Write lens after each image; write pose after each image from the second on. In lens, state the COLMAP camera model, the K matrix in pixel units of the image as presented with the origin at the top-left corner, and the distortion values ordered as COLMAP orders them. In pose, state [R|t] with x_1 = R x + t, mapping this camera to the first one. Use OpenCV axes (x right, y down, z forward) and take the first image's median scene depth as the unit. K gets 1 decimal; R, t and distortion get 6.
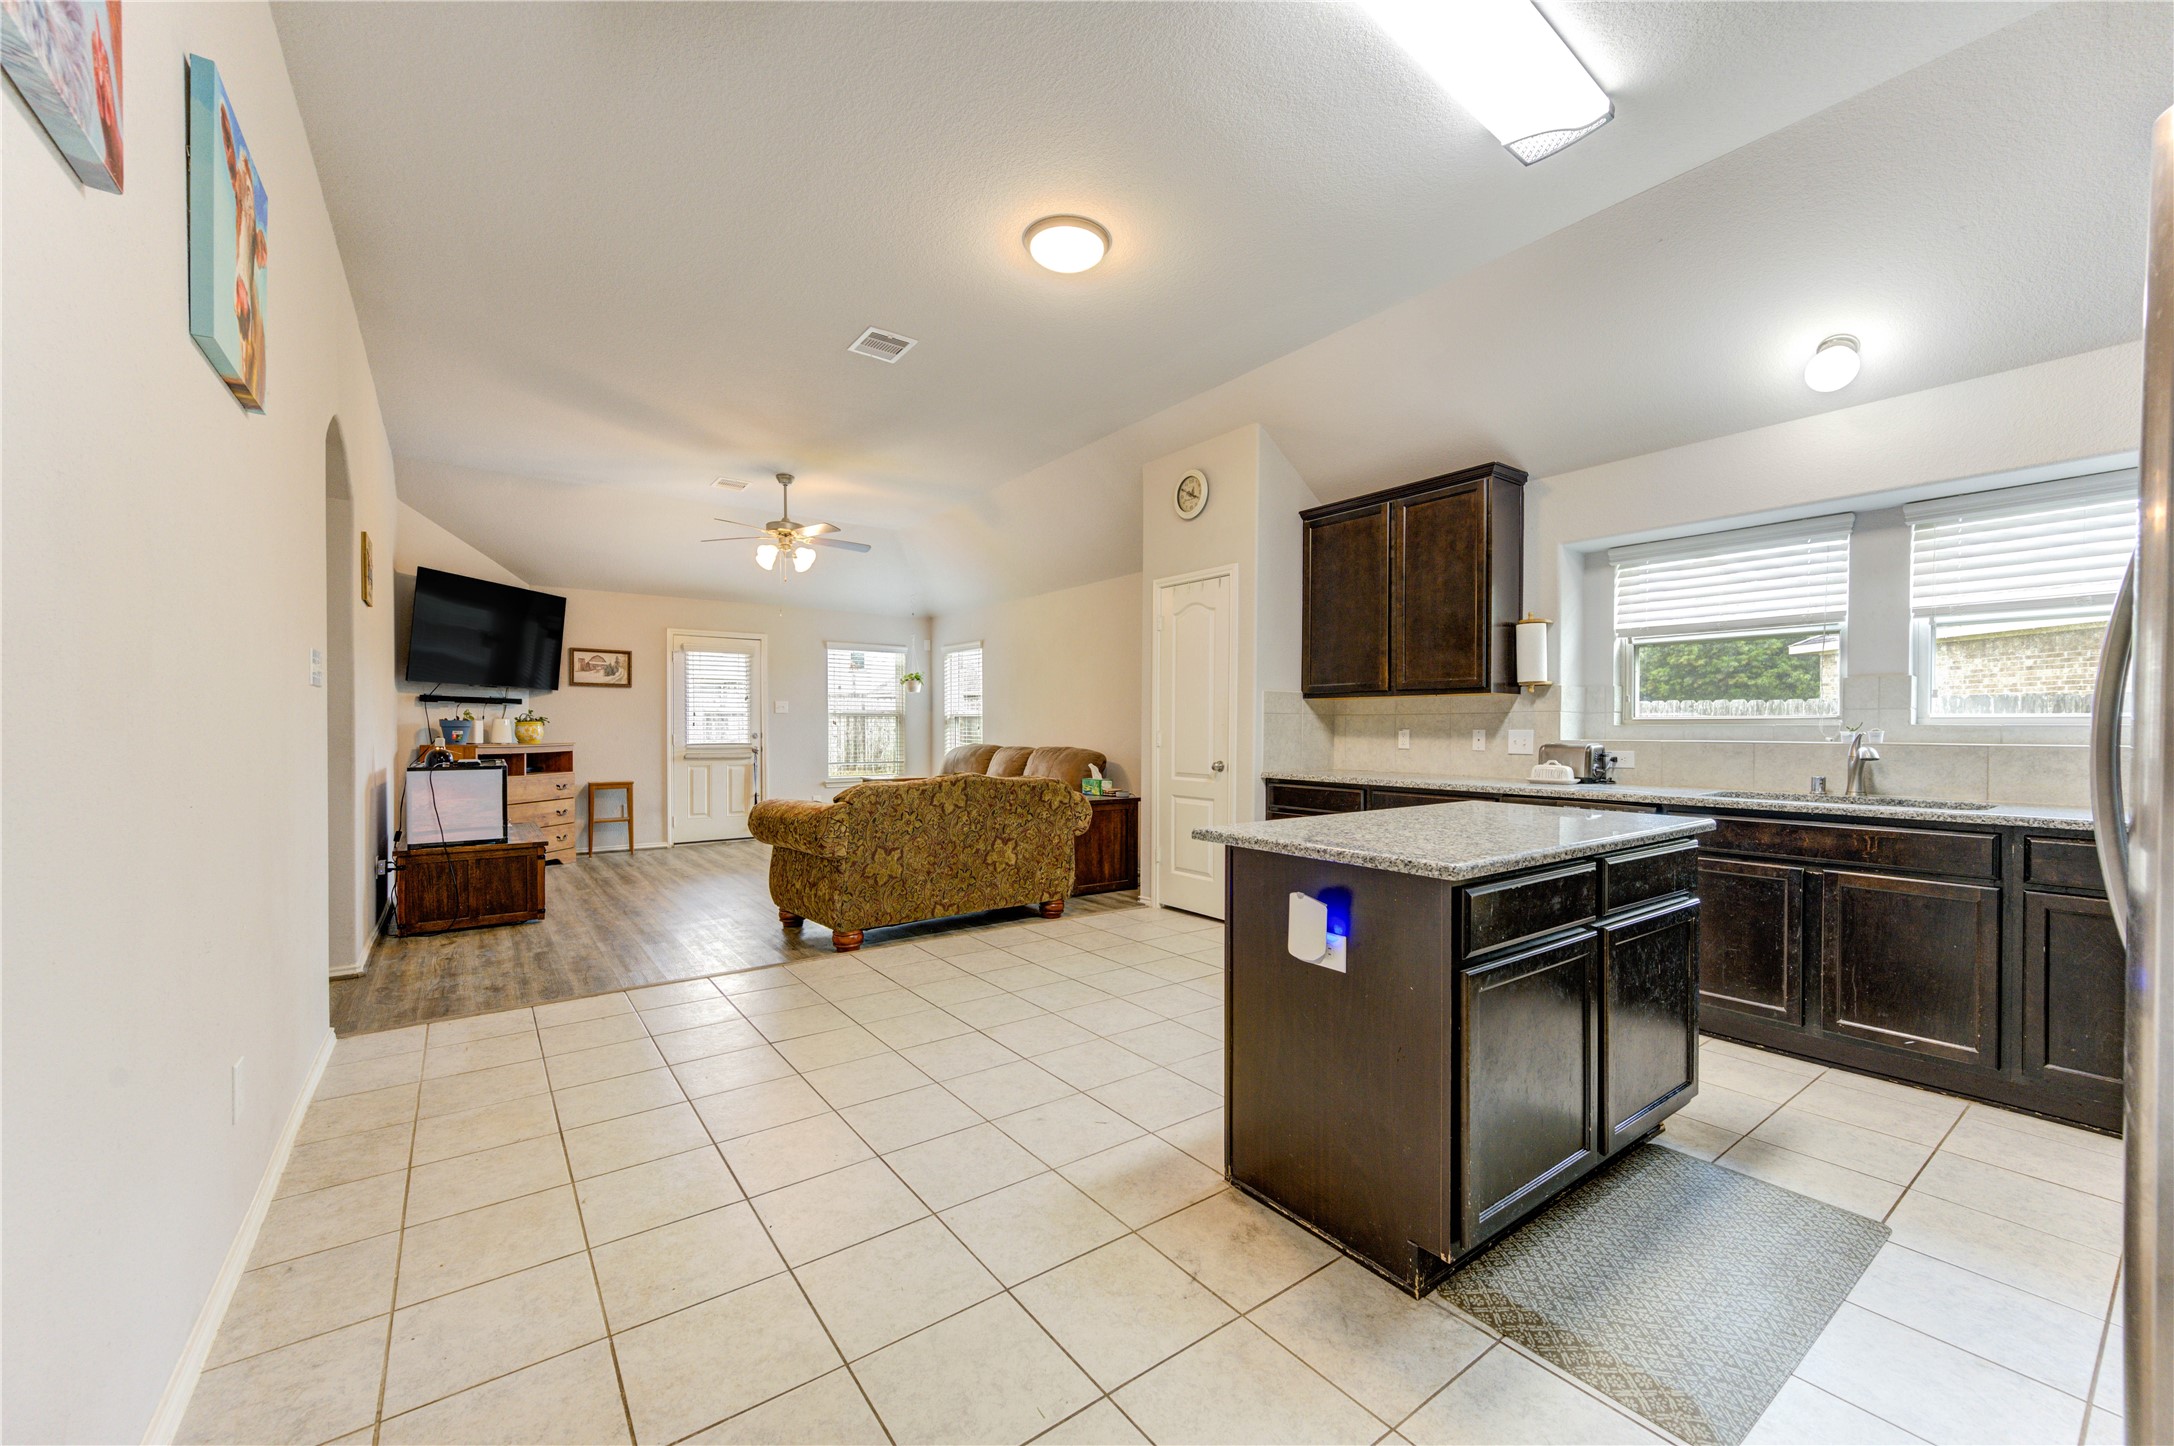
lens RADIAL K [[842.5, 0, 1090.8], [0, 842.5, 734.4], [0, 0, 1]] dist [0.001002, -0.000157]
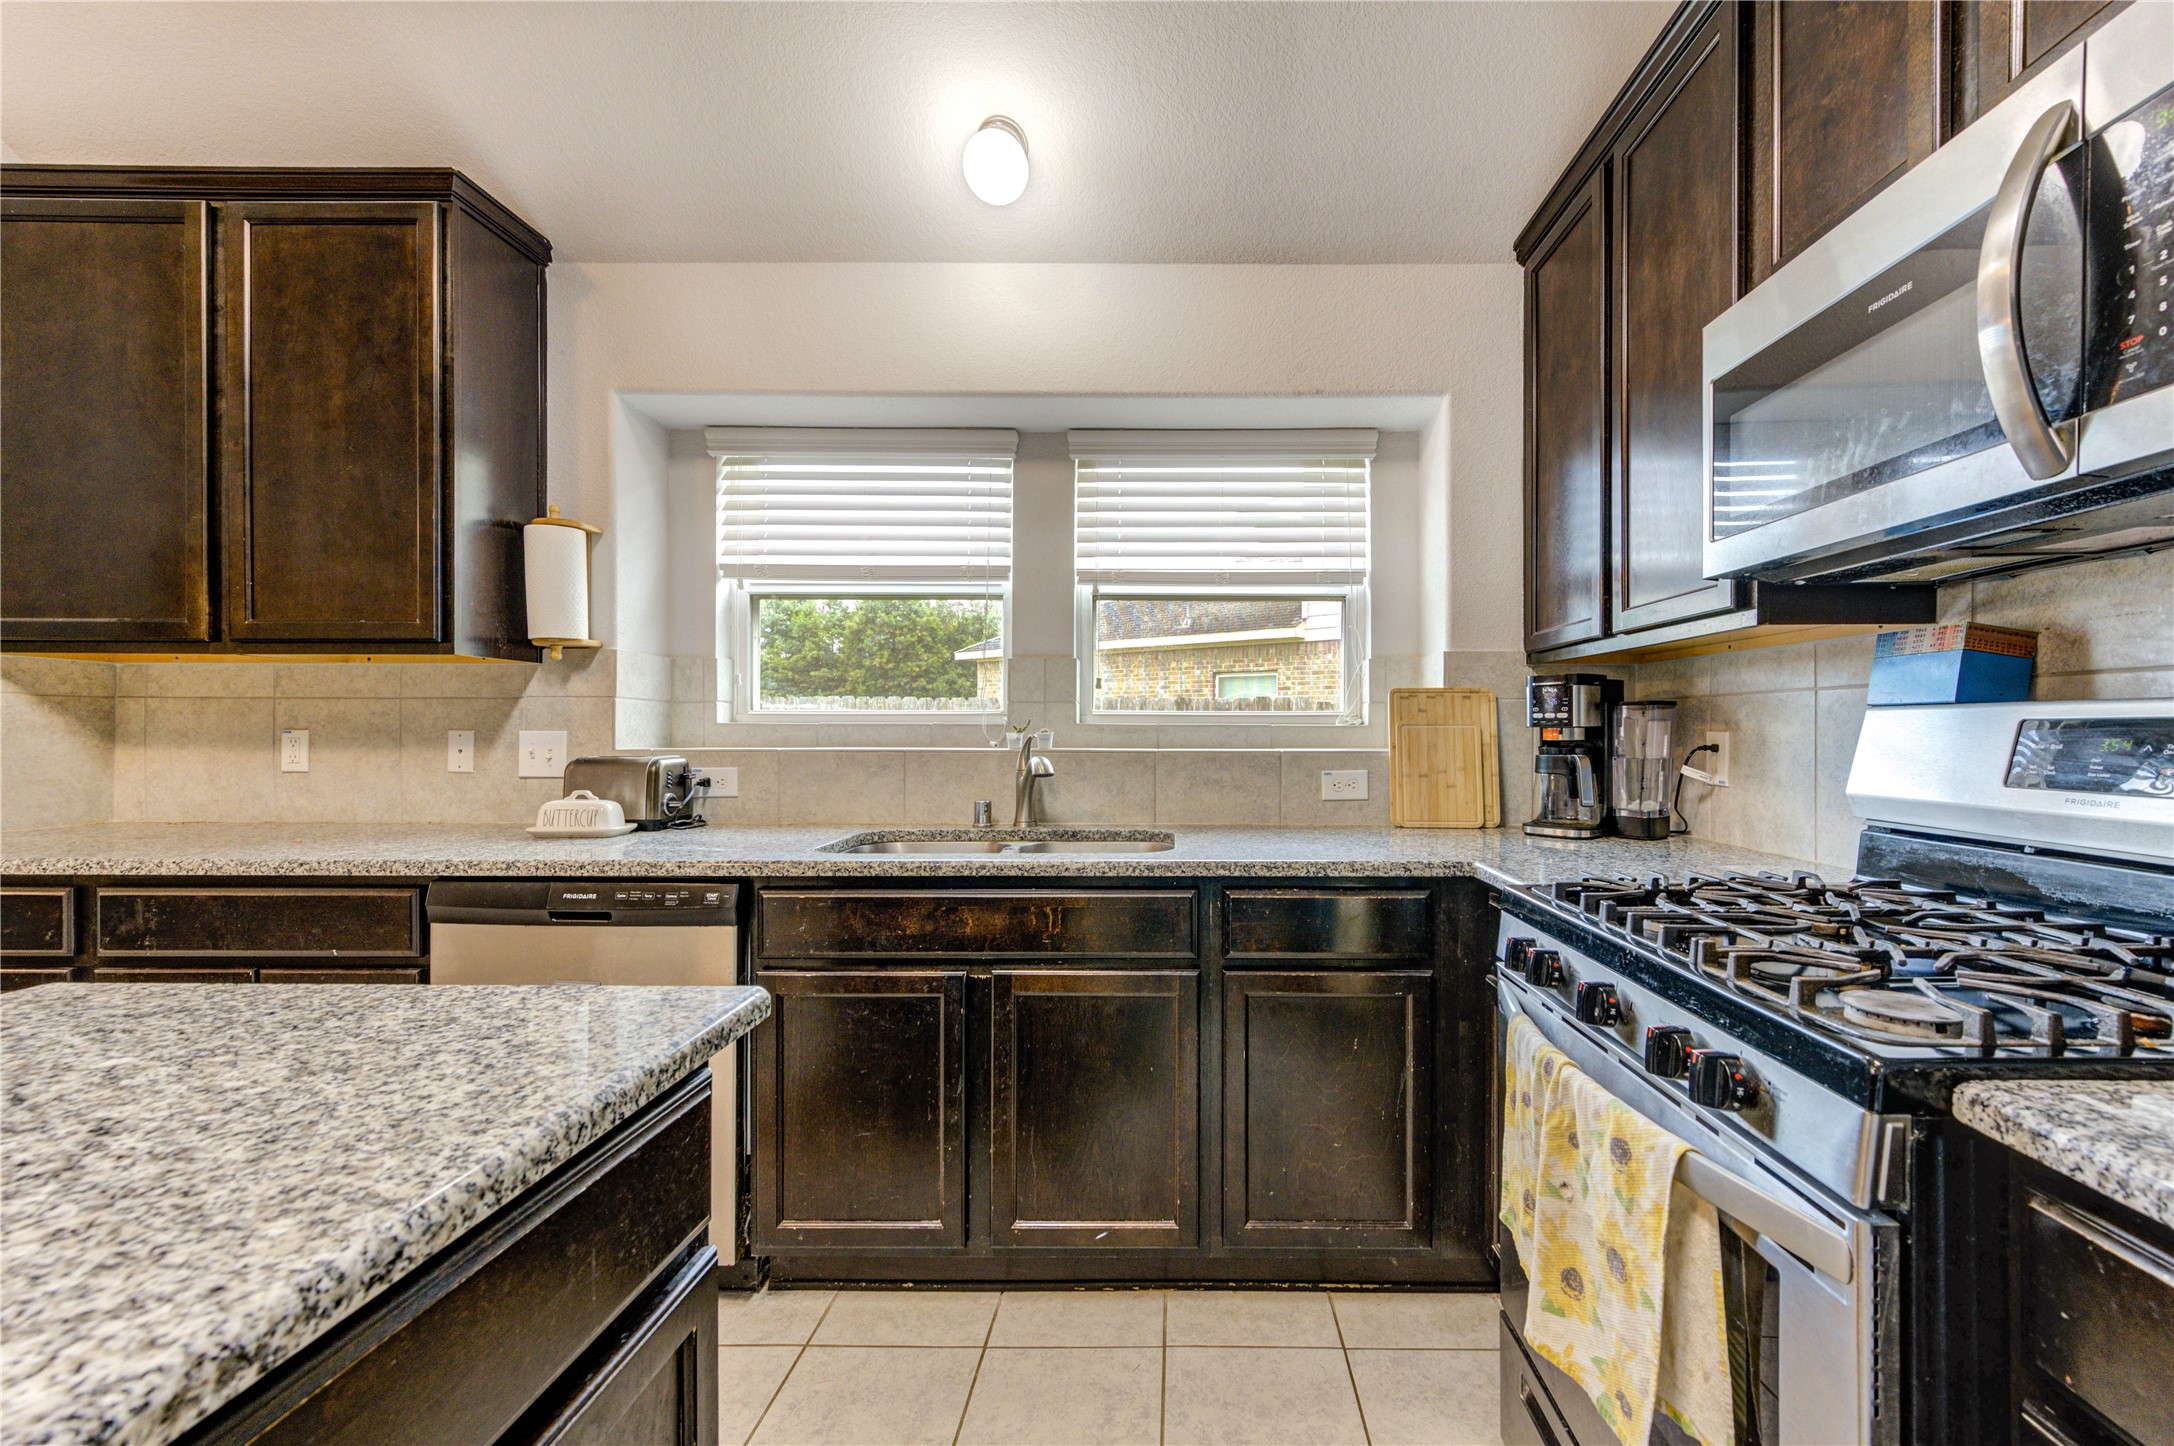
lens RADIAL K [[882.2, 0, 1174.7], [0, 882.2, 732.1], [0, 0, 1]] dist [-0.000126, -0.000215]
pose [[0.594253, -0.003452, 0.804271, 0.284941], [0.004907, 0.999988, 0.000666, -0.002948], [-0.804263, 0.003550, 0.594262, 0.336282]]
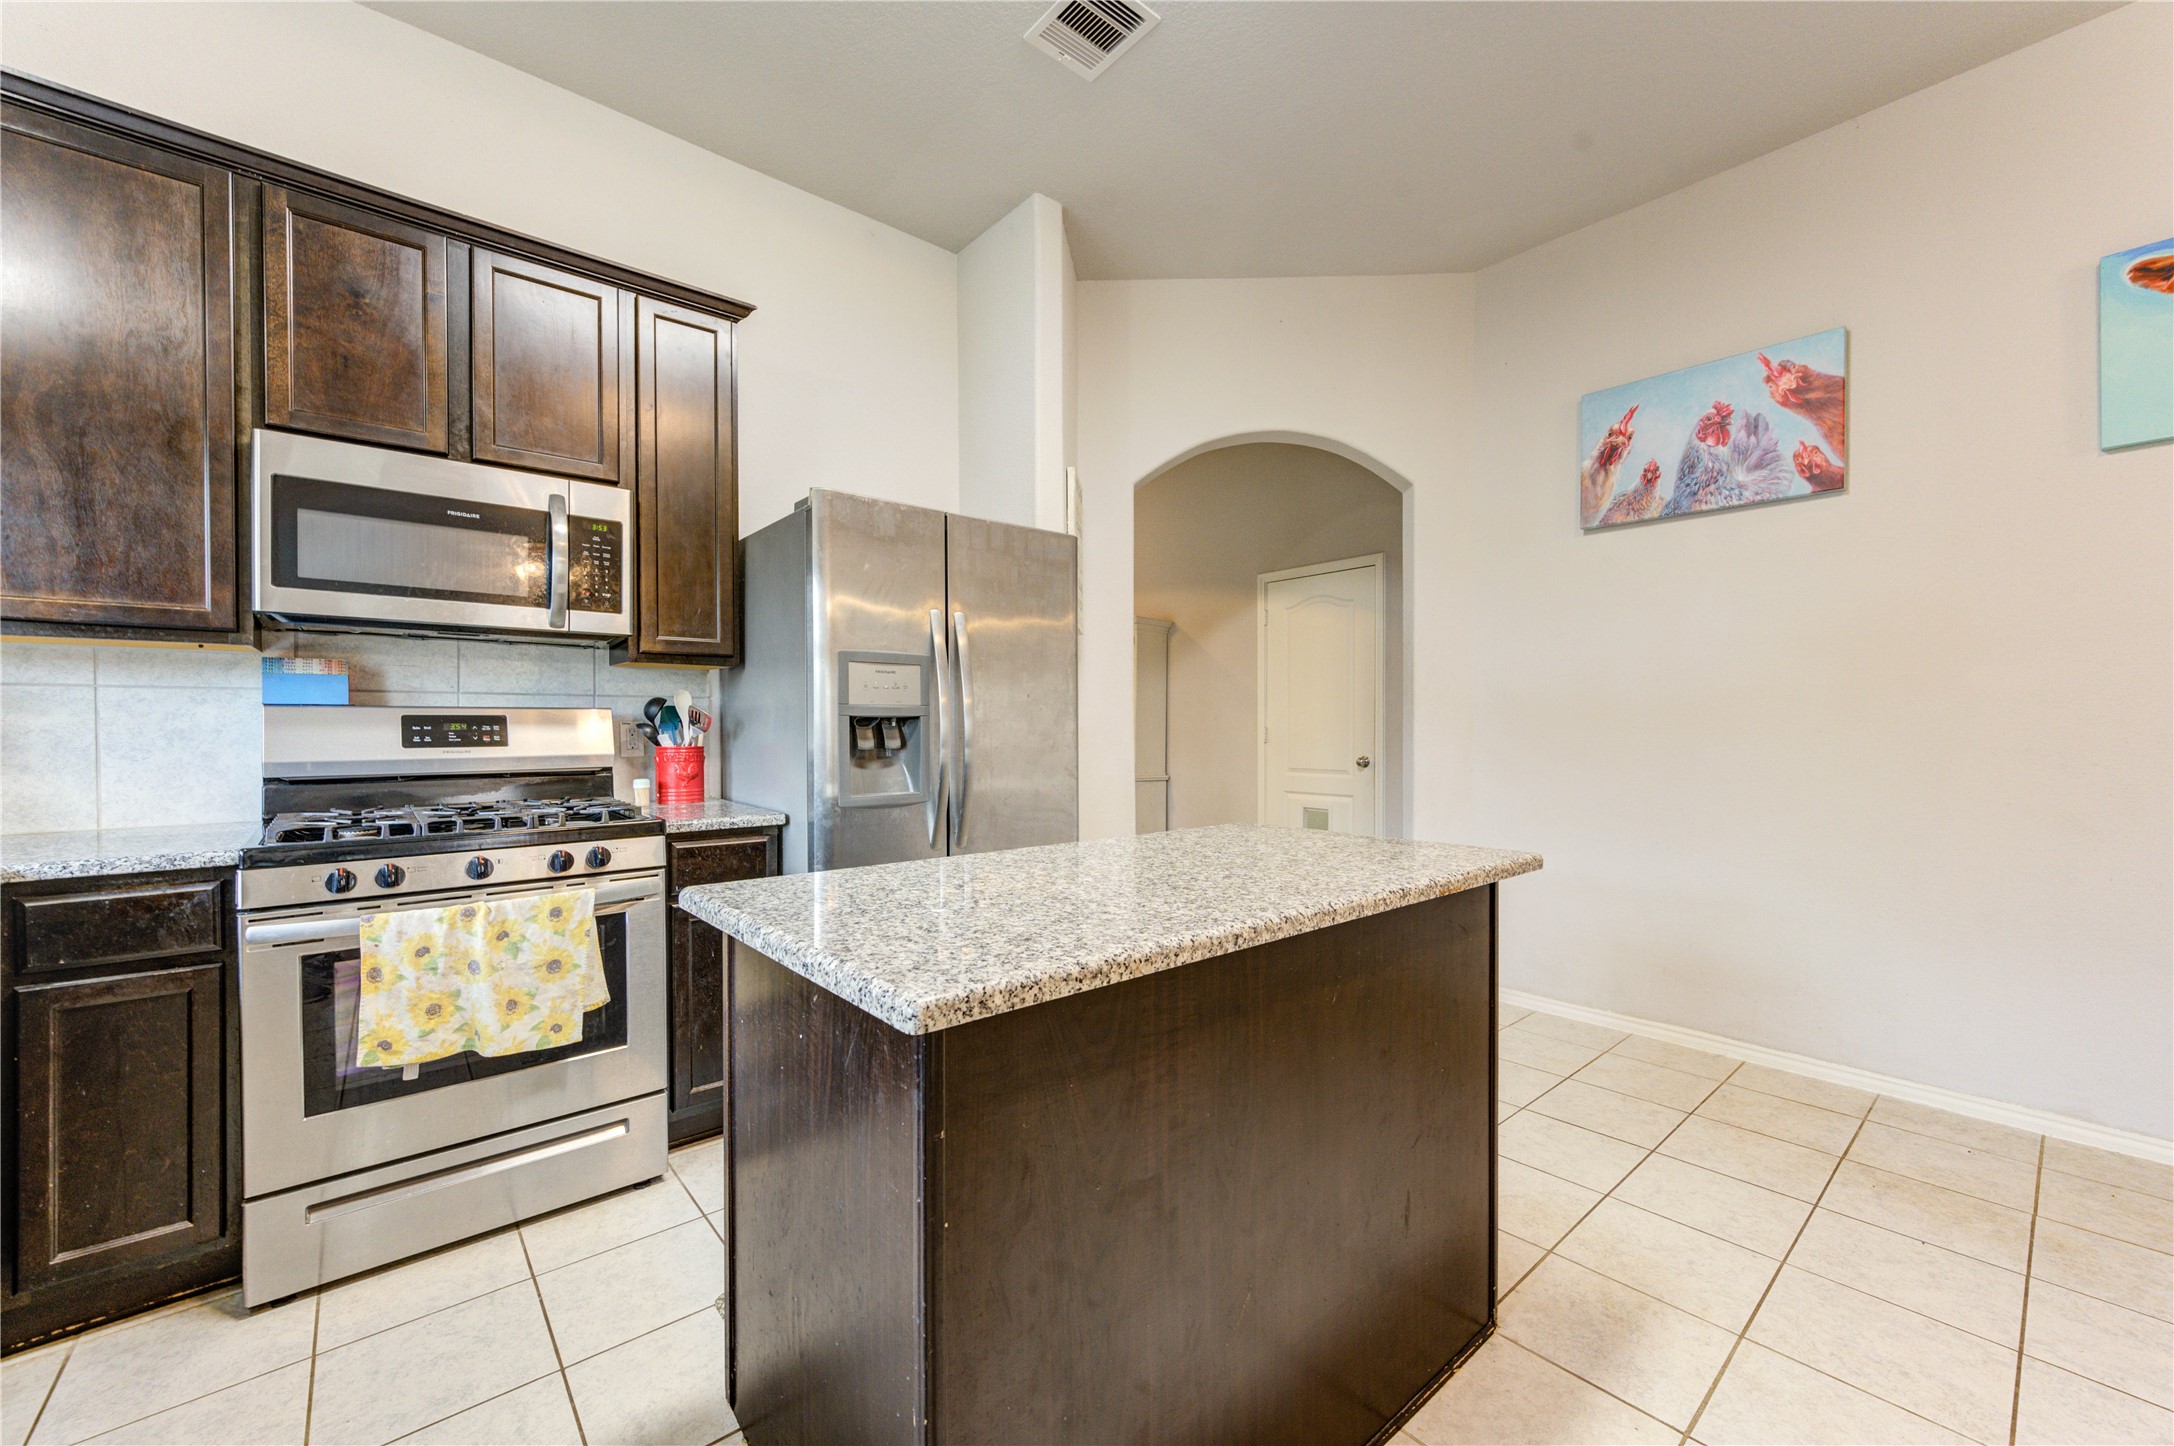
lens RADIAL K [[849.1, 0, 1090.9], [0, 849.1, 733.4], [0, 0, 1]] dist [-0.000023, 0.000113]
pose [[-0.997292, 0.000392, -0.073547, 0.272148], [-0.001016, 0.999817, 0.019107, -0.004275], [0.073541, 0.019130, -0.997109, 0.814207]]
